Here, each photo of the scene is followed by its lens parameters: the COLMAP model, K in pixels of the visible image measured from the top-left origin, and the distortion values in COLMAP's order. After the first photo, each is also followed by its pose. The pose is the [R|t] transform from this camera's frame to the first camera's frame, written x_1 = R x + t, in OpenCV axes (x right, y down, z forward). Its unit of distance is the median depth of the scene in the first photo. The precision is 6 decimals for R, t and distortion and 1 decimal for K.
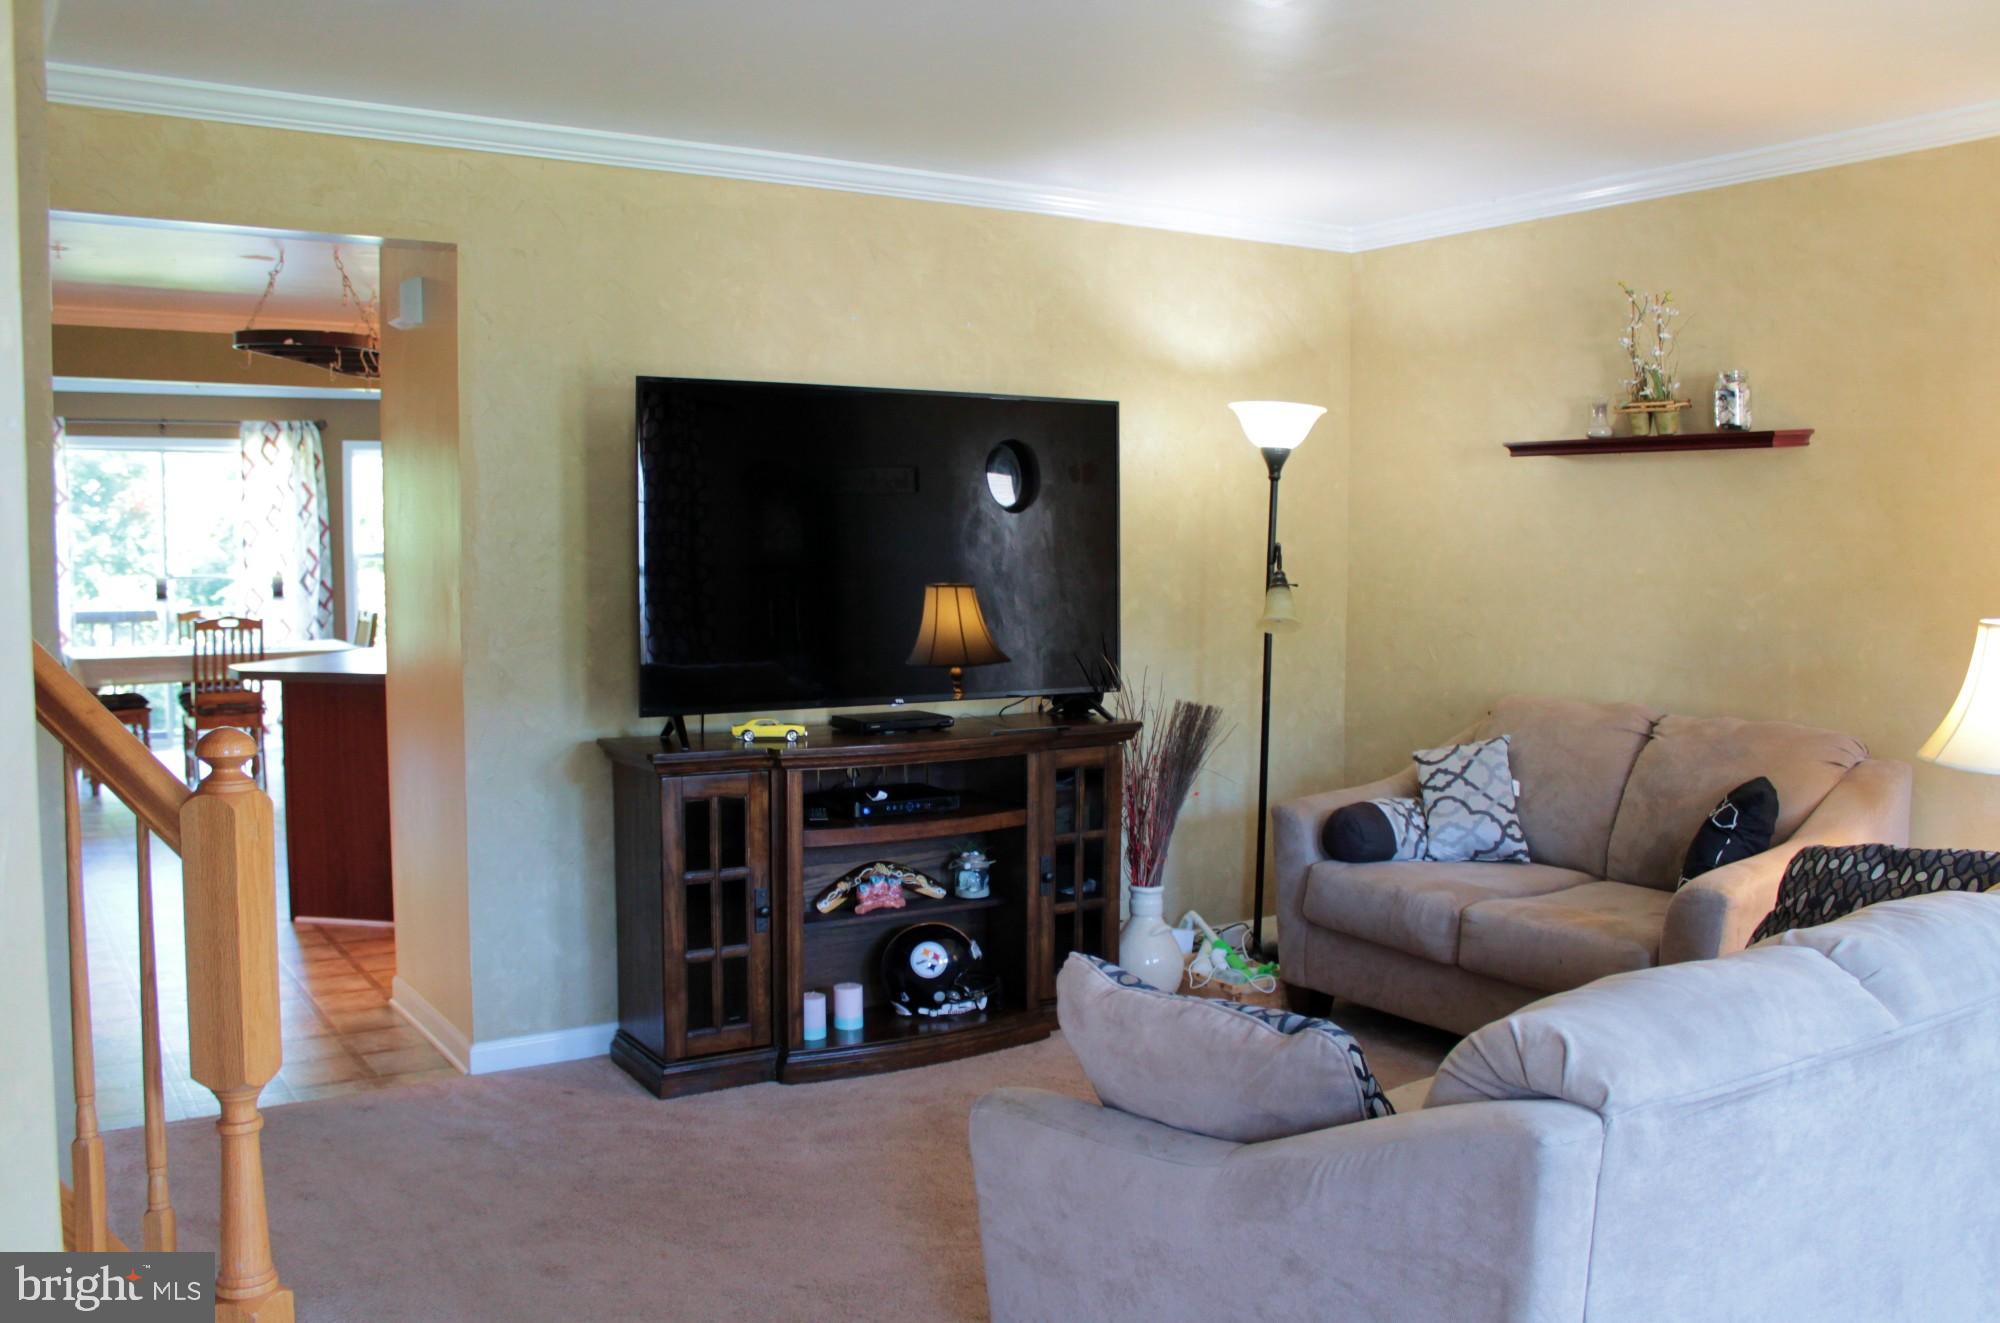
lens RADIAL K [[1757.3, 0, 998.6], [0, 1757.3, 672.2], [0, 0, 1]] dist [-0.161264, 0.139008]
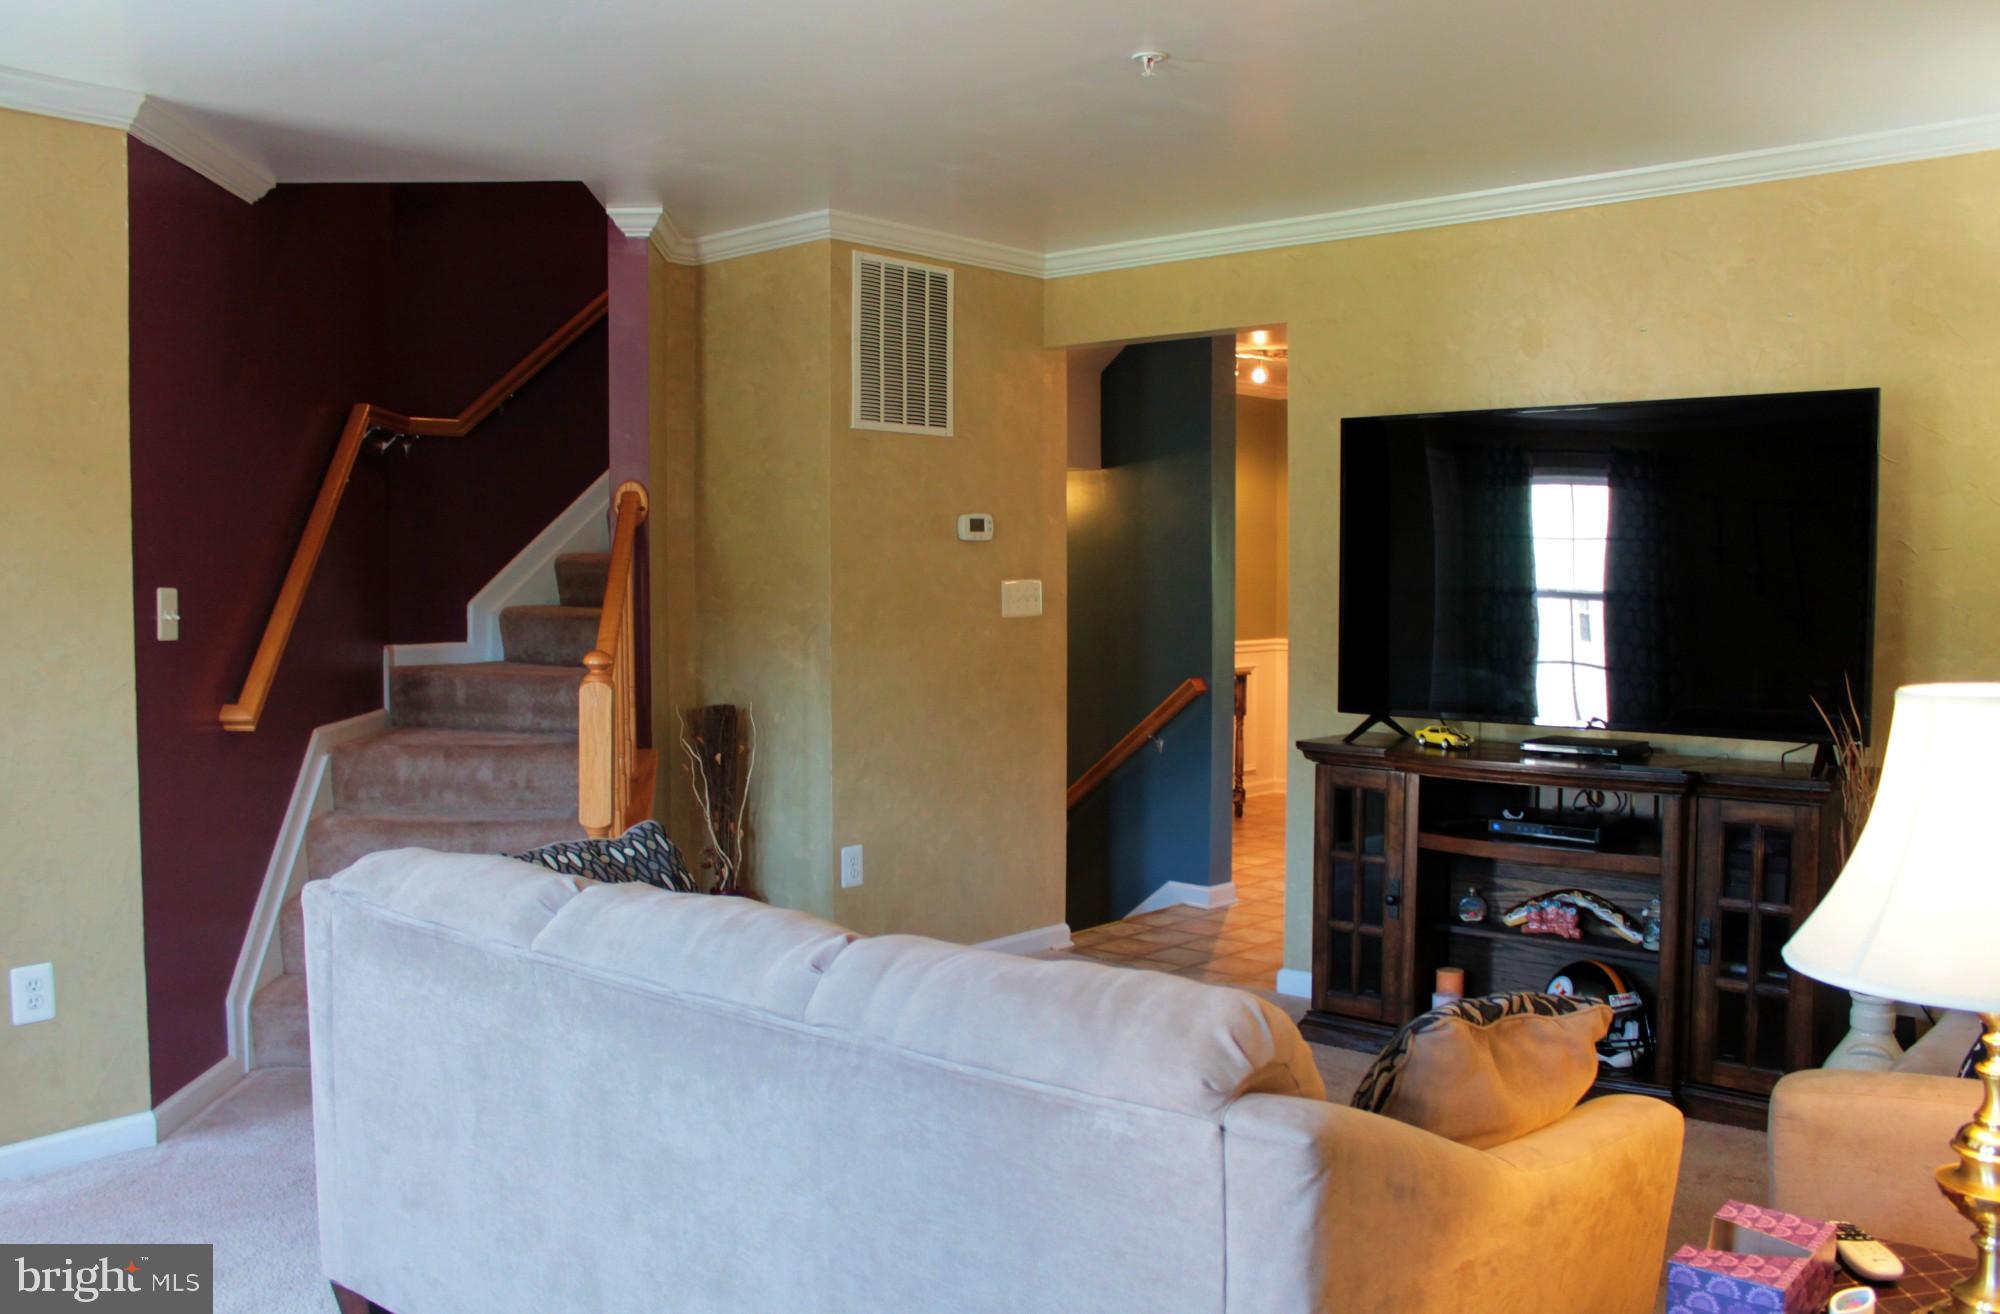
lens RADIAL K [[1757.3, 0, 1003.1], [0, 1757.3, 653.1], [0, 0, 1]] dist [-0.161264, 0.139008]
pose [[0.251746, 0.049146, -0.966545, 0.828442], [-0.074633, 0.996722, 0.031242, -0.031468], [0.964911, 0.064271, 0.254588, 0.469717]]
